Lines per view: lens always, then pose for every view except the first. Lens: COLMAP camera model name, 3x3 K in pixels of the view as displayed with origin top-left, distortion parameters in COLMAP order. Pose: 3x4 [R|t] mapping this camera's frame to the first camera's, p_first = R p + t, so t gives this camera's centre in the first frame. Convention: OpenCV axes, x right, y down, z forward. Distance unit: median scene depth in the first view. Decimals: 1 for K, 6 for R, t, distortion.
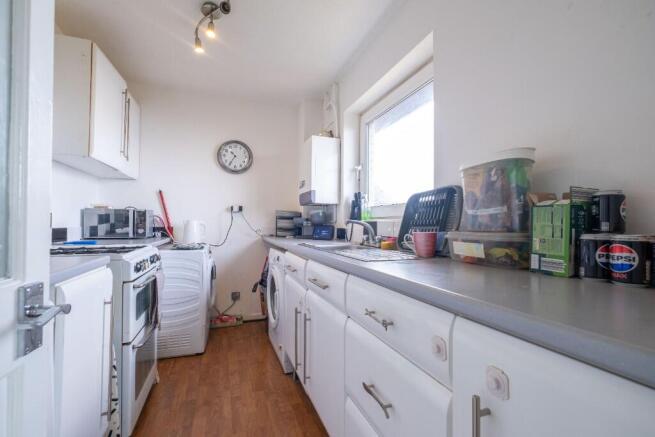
lens RADIAL K [[288.3, 0, 321.8], [0, 288.3, 220.4], [0, 0, 1]] dist [-0.004383, -0.000275]
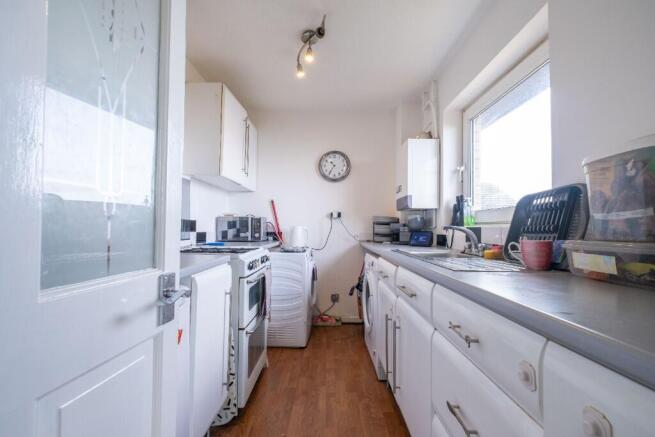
lens RADIAL K [[288.3, 0, 321.6], [0, 288.3, 220.0], [0, 0, 1]] dist [-0.004383, -0.000275]
pose [[0.935150, -0.008048, -0.354161, 0.050675], [0.001128, 0.999804, -0.019742, -0.002551], [0.354250, 0.018062, 0.934976, -0.012425]]
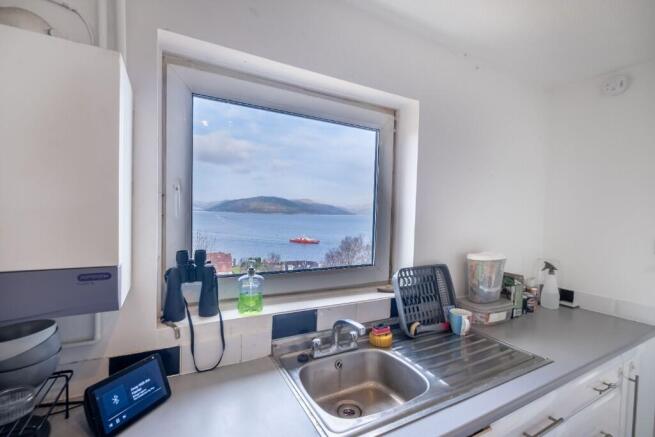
lens RADIAL K [[288.3, 0, 324.6], [0, 288.3, 220.8], [0, 0, 1]] dist [-0.004383, -0.000275]
pose [[-0.139519, -0.040035, 0.989410, -0.687841], [-0.036538, 0.998710, 0.035259, -0.338436], [-0.989545, -0.031231, -0.140802, 1.696241]]
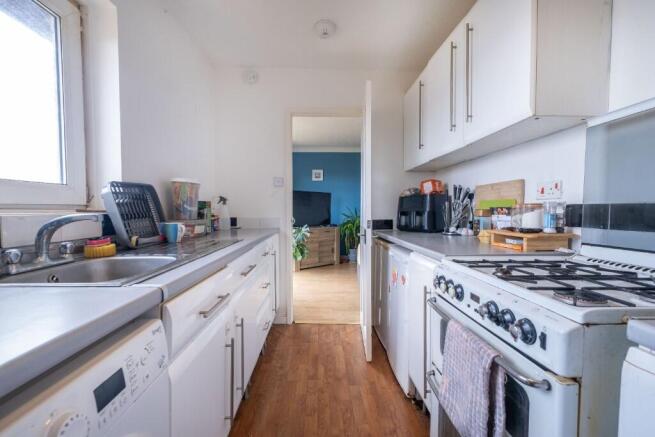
lens RADIAL K [[288.3, 0, 324.4], [0, 288.3, 219.5], [0, 0, 1]] dist [-0.004383, -0.000275]
pose [[-0.949550, -0.007365, 0.313528, -0.669345], [-0.000243, 0.999741, 0.022749, 0.001758], [-0.313614, 0.021525, -0.949307, 1.987715]]
